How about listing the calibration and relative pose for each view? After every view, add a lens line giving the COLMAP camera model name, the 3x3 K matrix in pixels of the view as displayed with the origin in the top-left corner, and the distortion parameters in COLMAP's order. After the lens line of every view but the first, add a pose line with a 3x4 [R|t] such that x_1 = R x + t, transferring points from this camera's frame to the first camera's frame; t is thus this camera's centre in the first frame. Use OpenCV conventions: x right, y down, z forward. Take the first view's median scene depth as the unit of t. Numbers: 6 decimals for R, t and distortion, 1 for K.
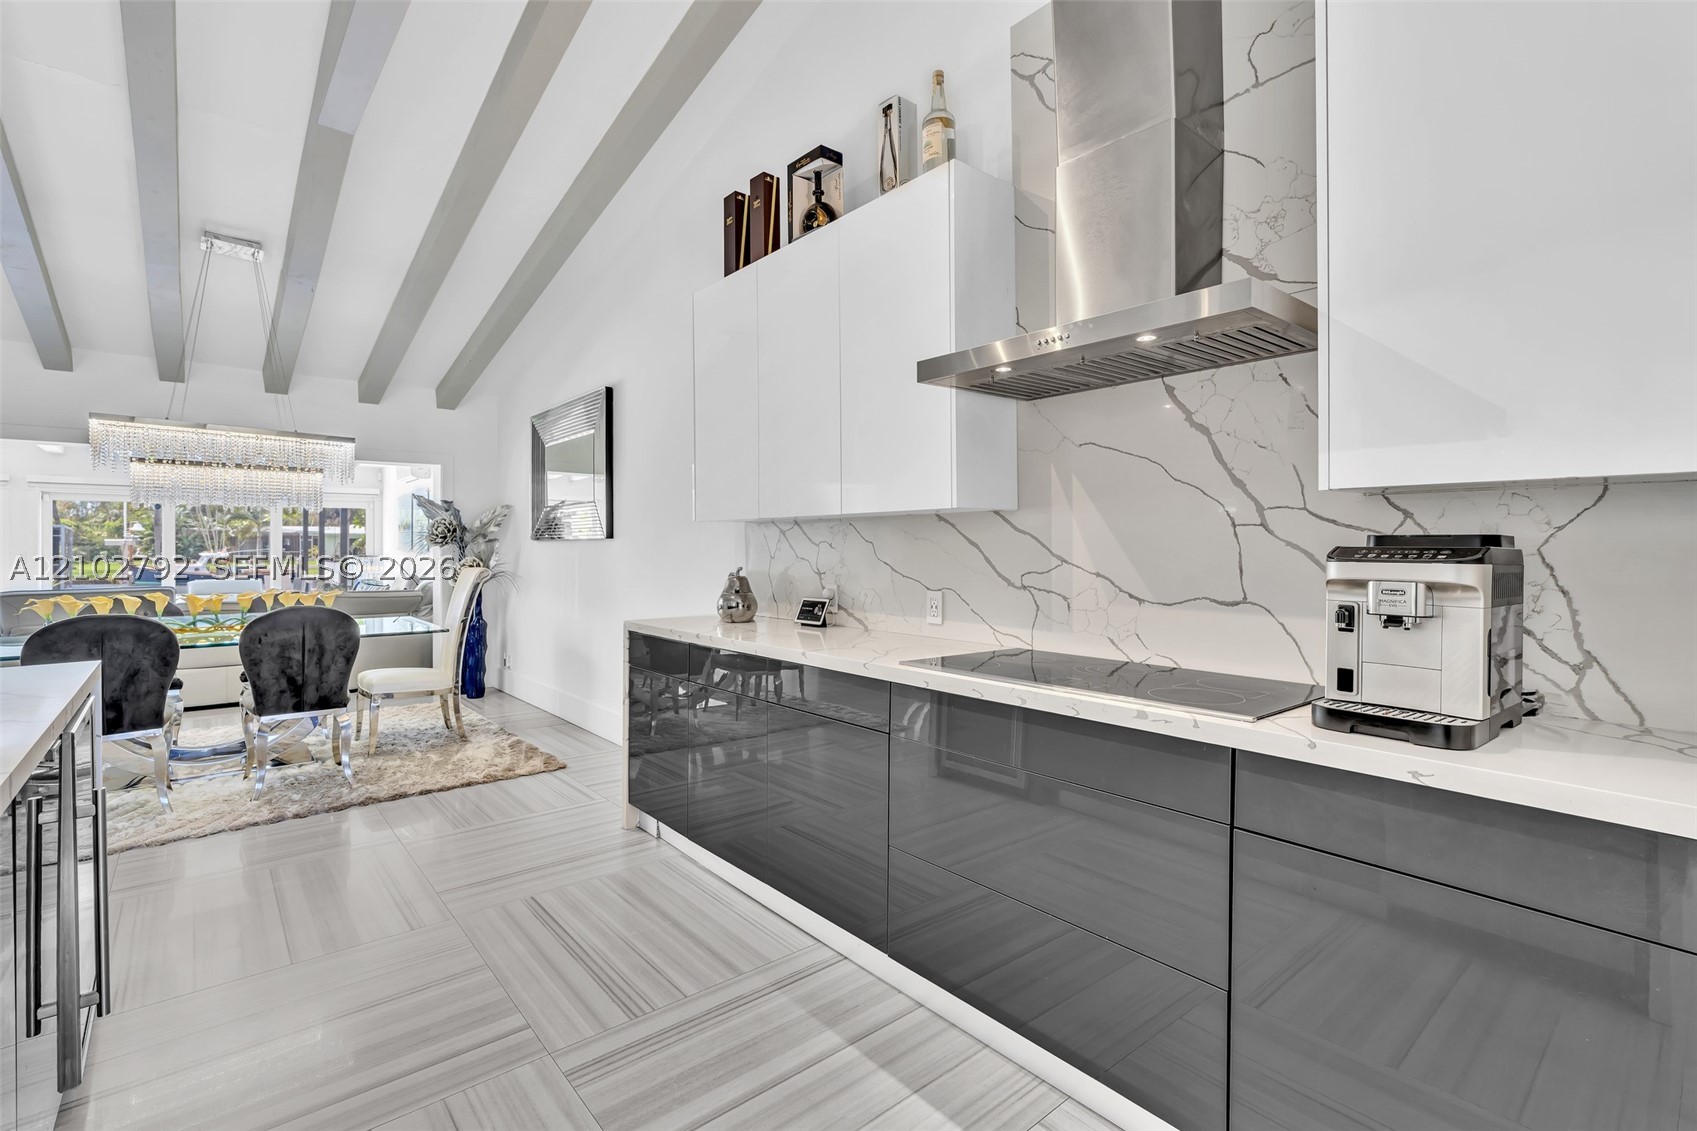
lens RADIAL K [[751.1, 0, 849.2], [0, 751.1, 562.2], [0, 0, 1]] dist [-0.001225, -0.000297]
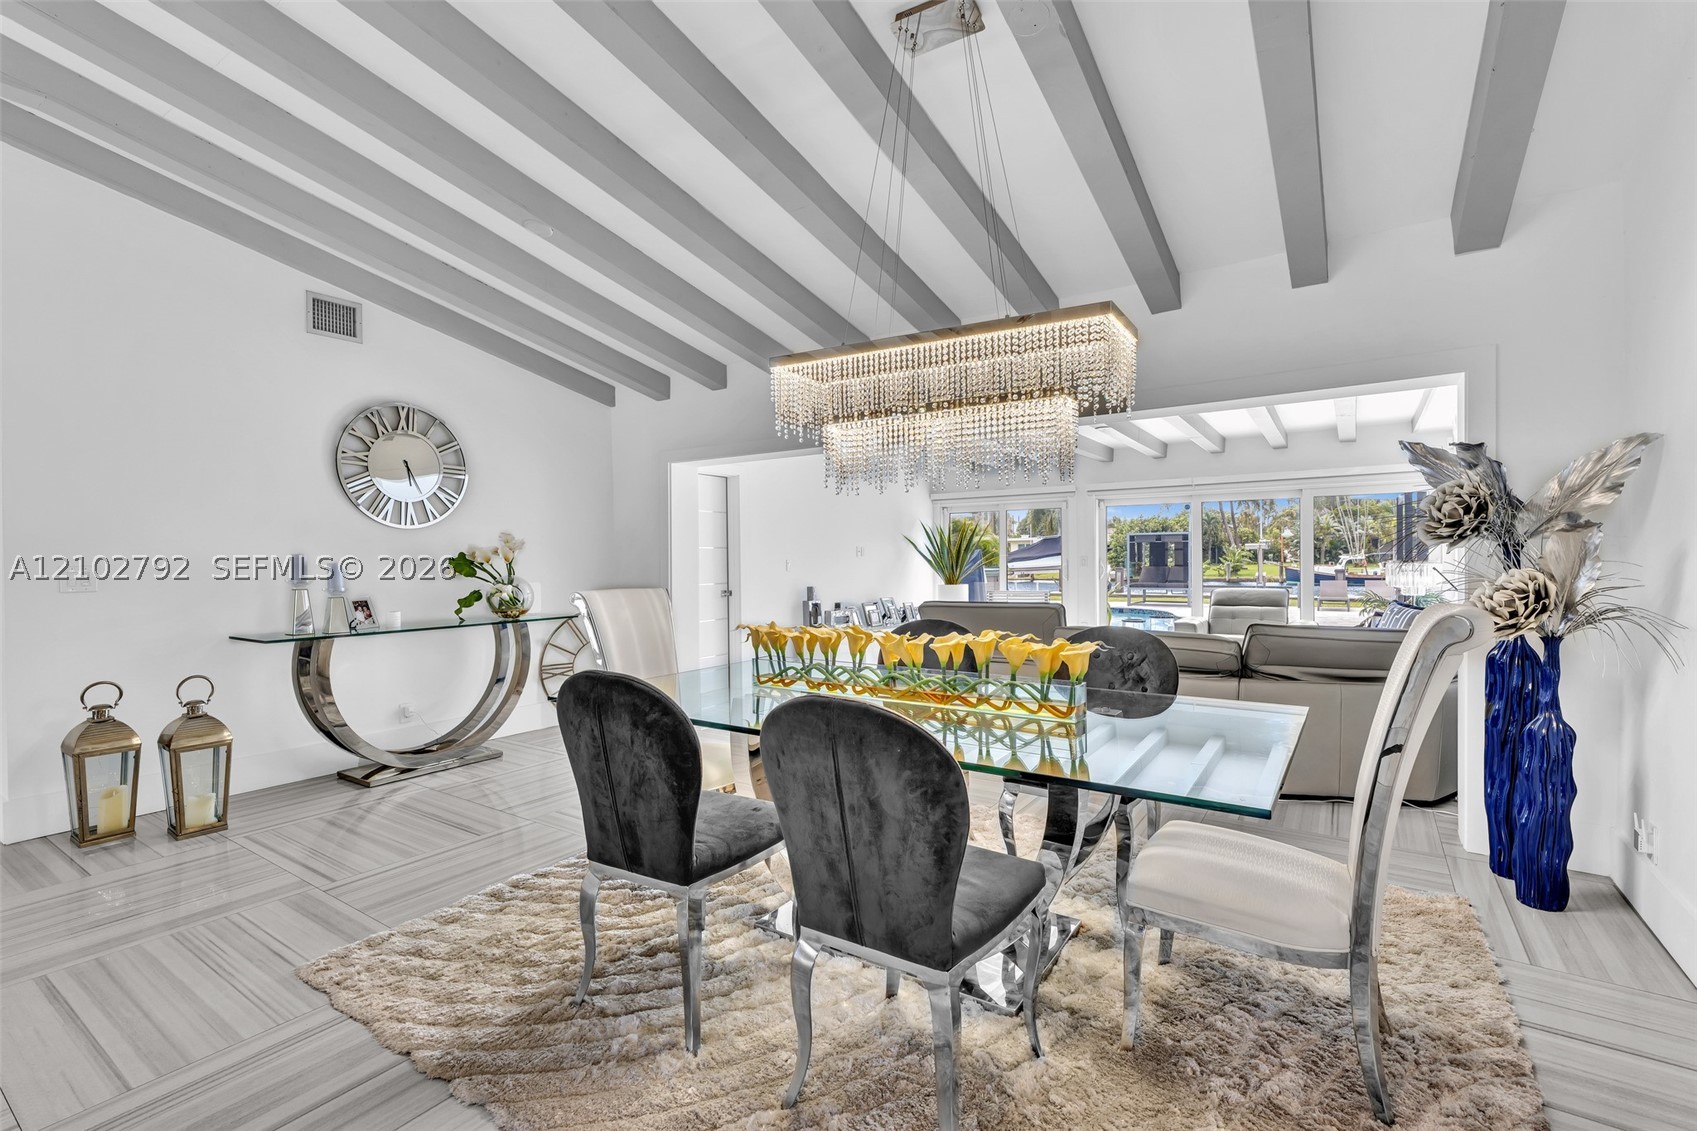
lens RADIAL K [[751.1, 0, 848.8], [0, 751.1, 560.8], [0, 0, 1]] dist [-0.001225, -0.000297]
pose [[0.257221, 0.005012, -0.966340, -0.193620], [-0.009498, 0.999951, 0.002658, -0.009037], [0.966306, 0.008495, 0.257256, 0.519093]]
